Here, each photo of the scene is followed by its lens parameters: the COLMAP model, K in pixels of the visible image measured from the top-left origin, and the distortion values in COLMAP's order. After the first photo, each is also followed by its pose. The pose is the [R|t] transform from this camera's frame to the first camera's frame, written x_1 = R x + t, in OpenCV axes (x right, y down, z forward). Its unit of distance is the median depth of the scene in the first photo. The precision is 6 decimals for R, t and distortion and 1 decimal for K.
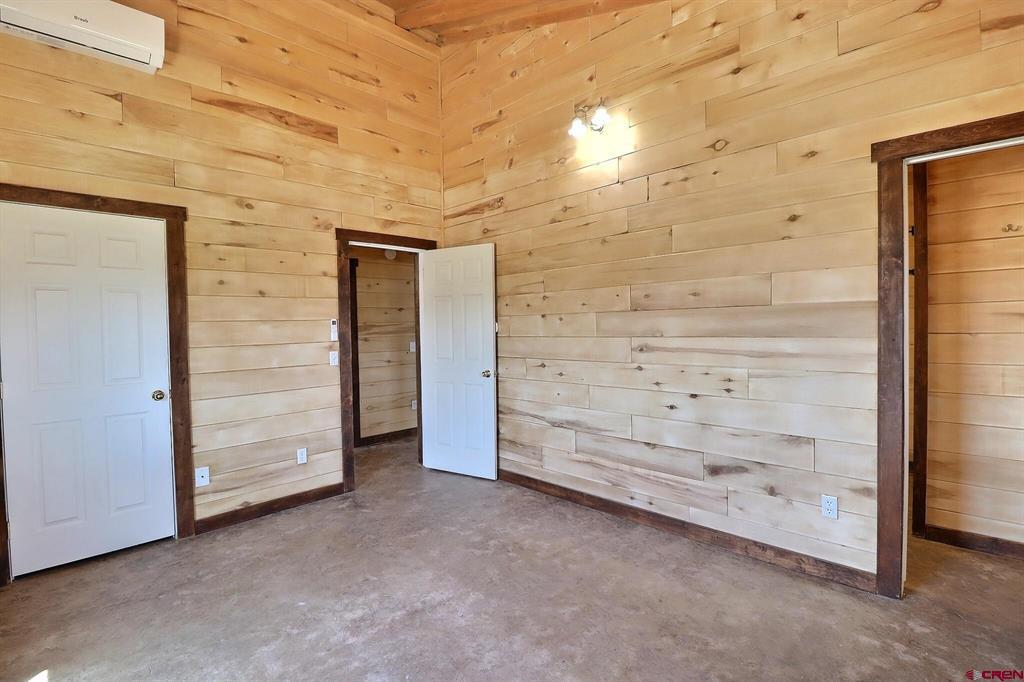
lens RADIAL K [[472.6, 0, 512.0], [0, 472.6, 336.6], [0, 0, 1]] dist [-0.000501, -0.012532]
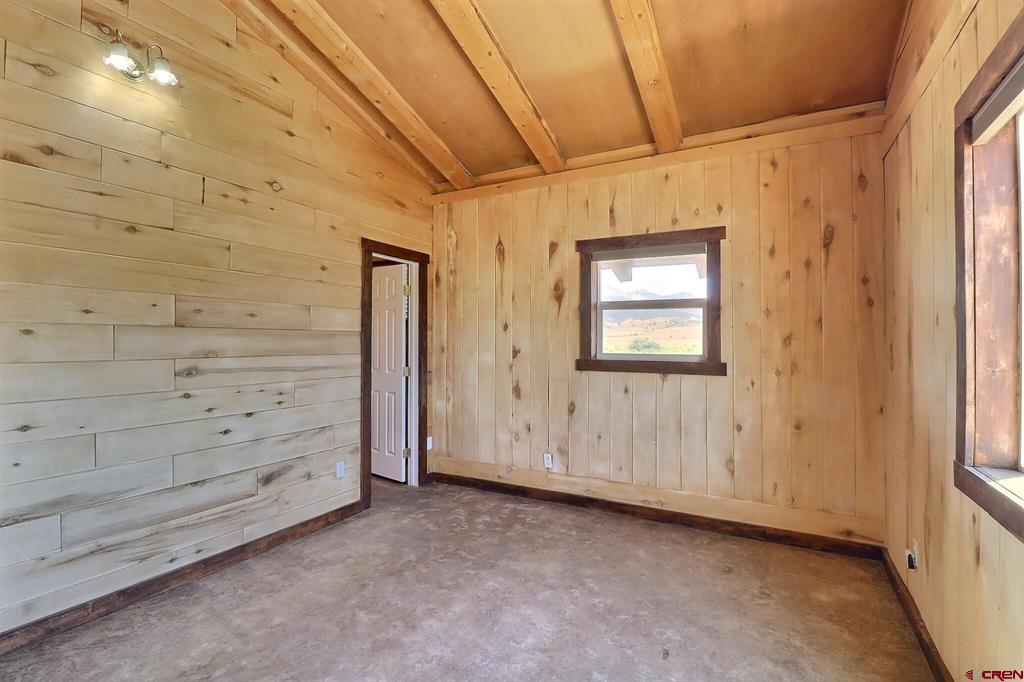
lens RADIAL K [[472.6, 0, 512.0], [0, 472.6, 336.6], [0, 0, 1]] dist [-0.000501, -0.012532]
pose [[-0.270303, 0.030791, 0.962283, -0.781698], [0.024883, 0.999378, -0.024989, -0.003032], [-0.962454, 0.017190, -0.270901, 0.756285]]
